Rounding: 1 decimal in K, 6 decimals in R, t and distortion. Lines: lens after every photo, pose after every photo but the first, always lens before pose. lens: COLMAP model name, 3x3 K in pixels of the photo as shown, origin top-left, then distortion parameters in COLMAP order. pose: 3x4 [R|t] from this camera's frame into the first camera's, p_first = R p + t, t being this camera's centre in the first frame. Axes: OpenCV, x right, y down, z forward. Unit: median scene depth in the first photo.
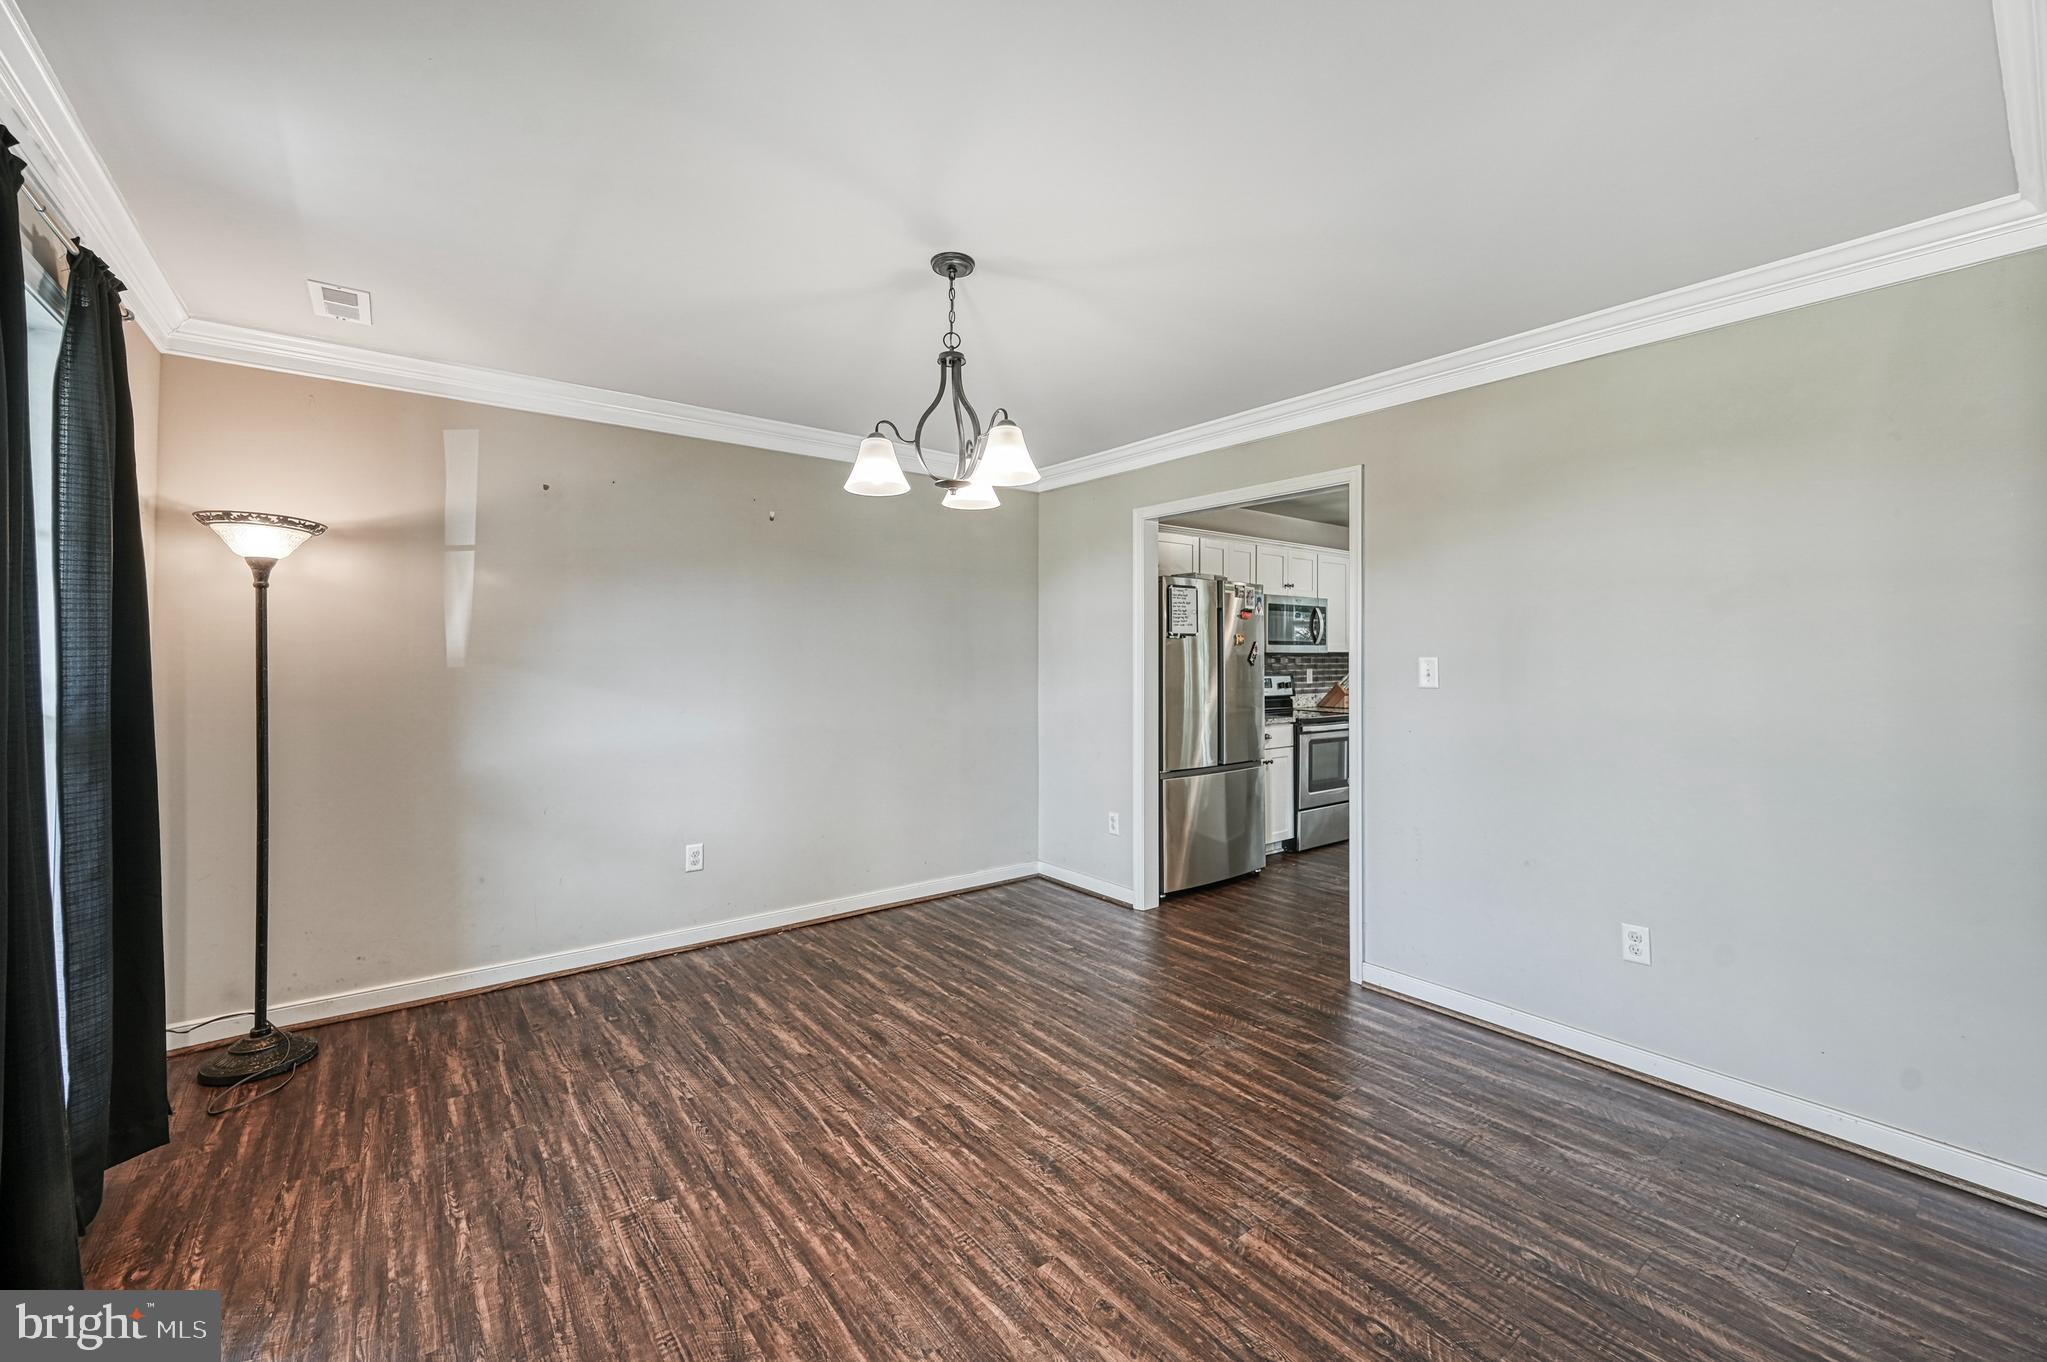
lens RADIAL K [[810.4, 0, 1022.4], [0, 810.4, 667.3], [0, 0, 1]] dist [-0.000724, 0.000595]
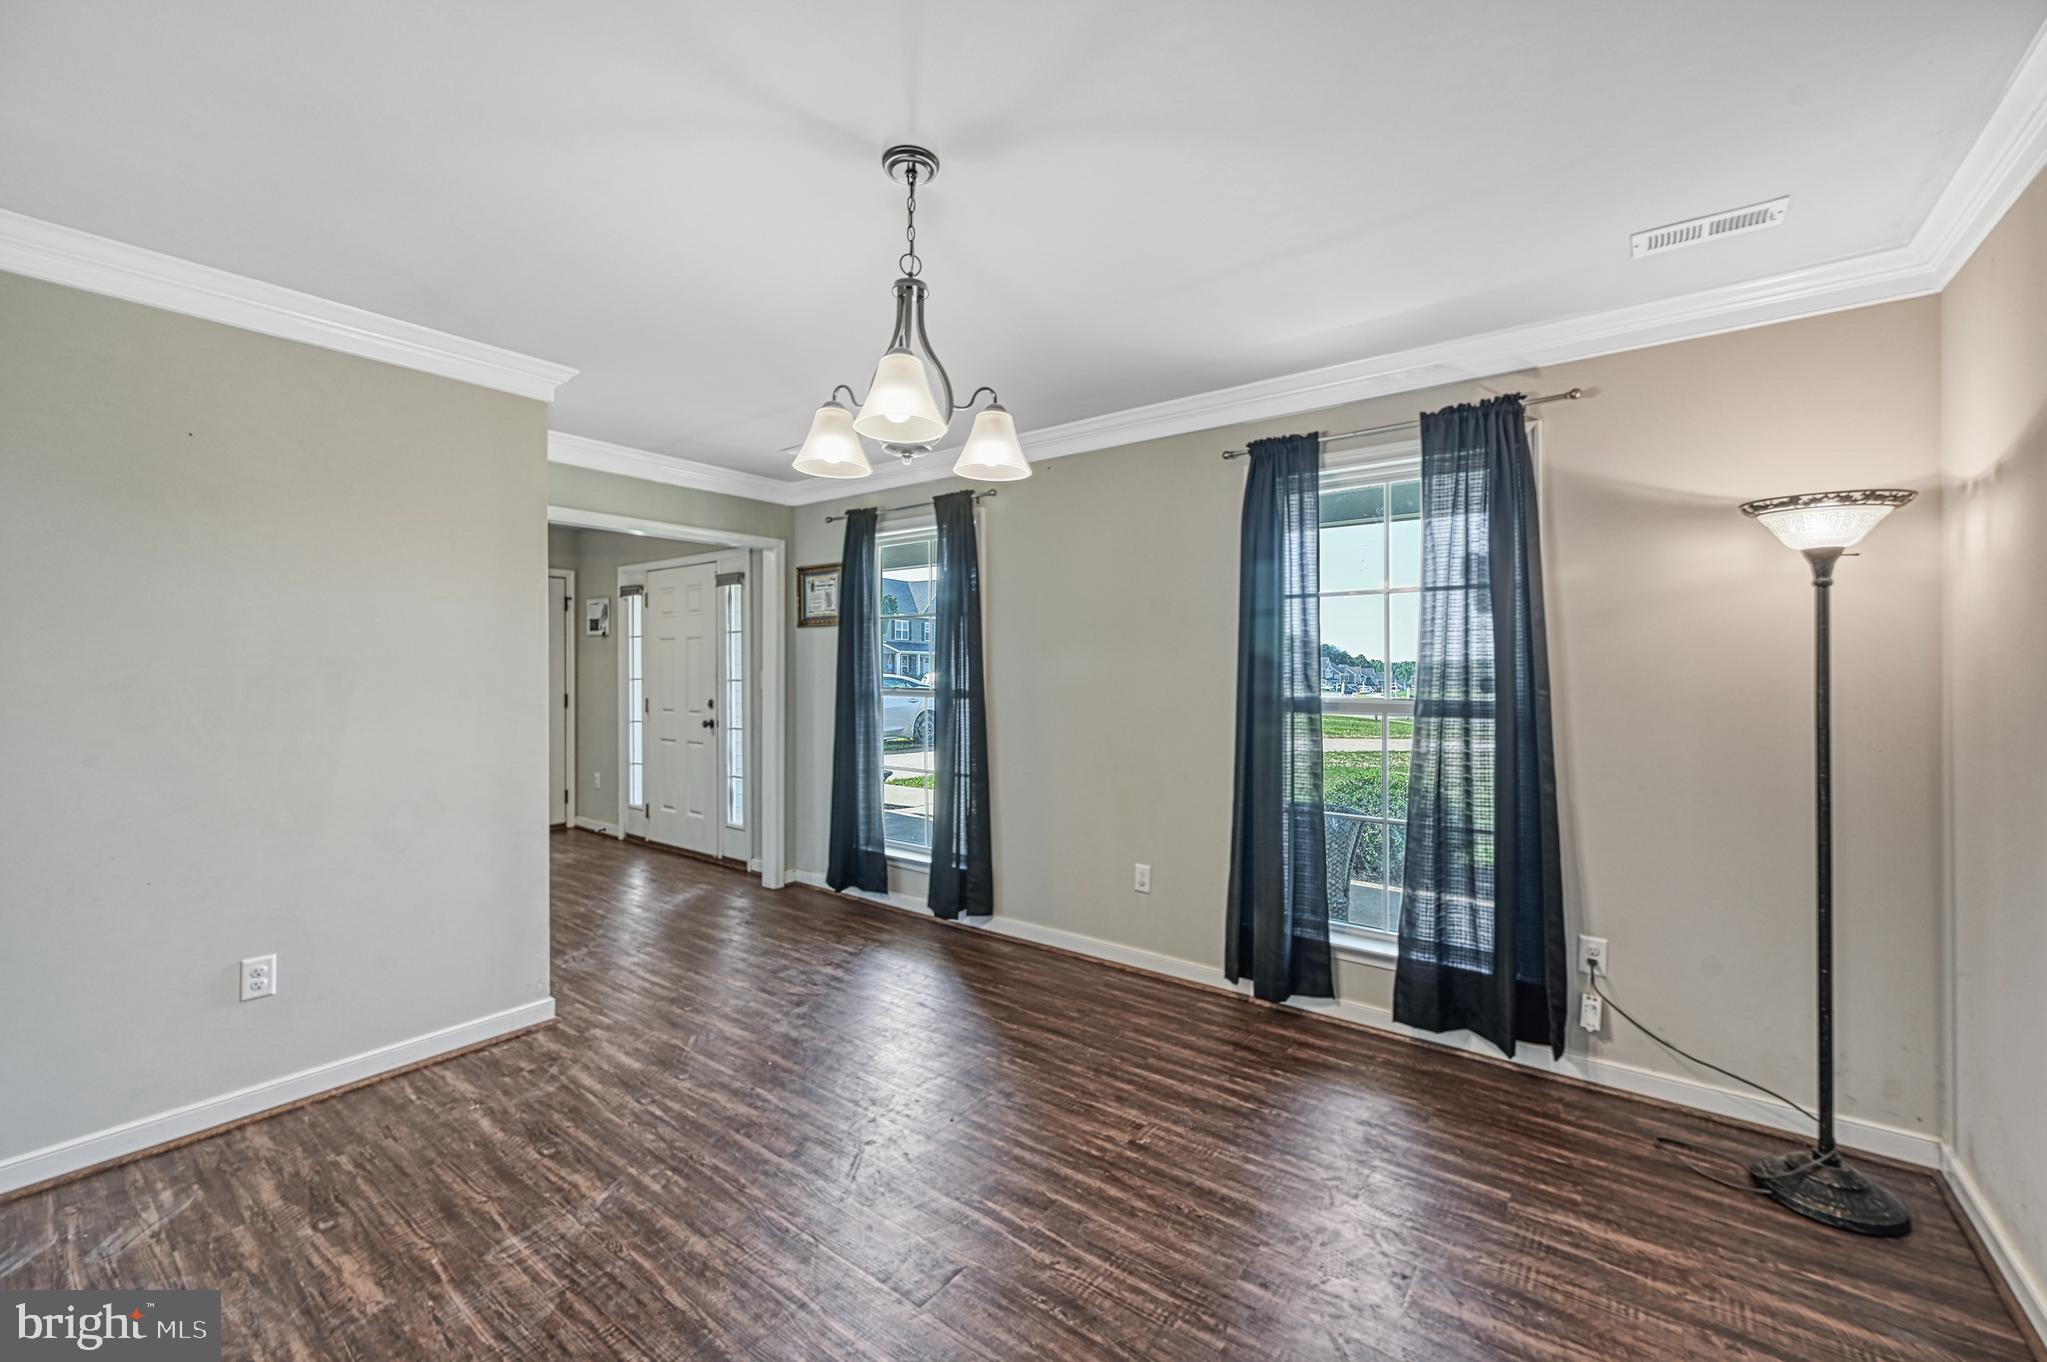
lens RADIAL K [[810.4, 0, 1010.6], [0, 810.4, 667.3], [0, 0, 1]] dist [-0.000724, 0.000595]
pose [[-0.967793, -0.004148, -0.251713, 0.015005], [-0.006143, 0.999956, 0.007141, -0.024849], [0.251673, 0.008457, -0.967775, 1.962156]]
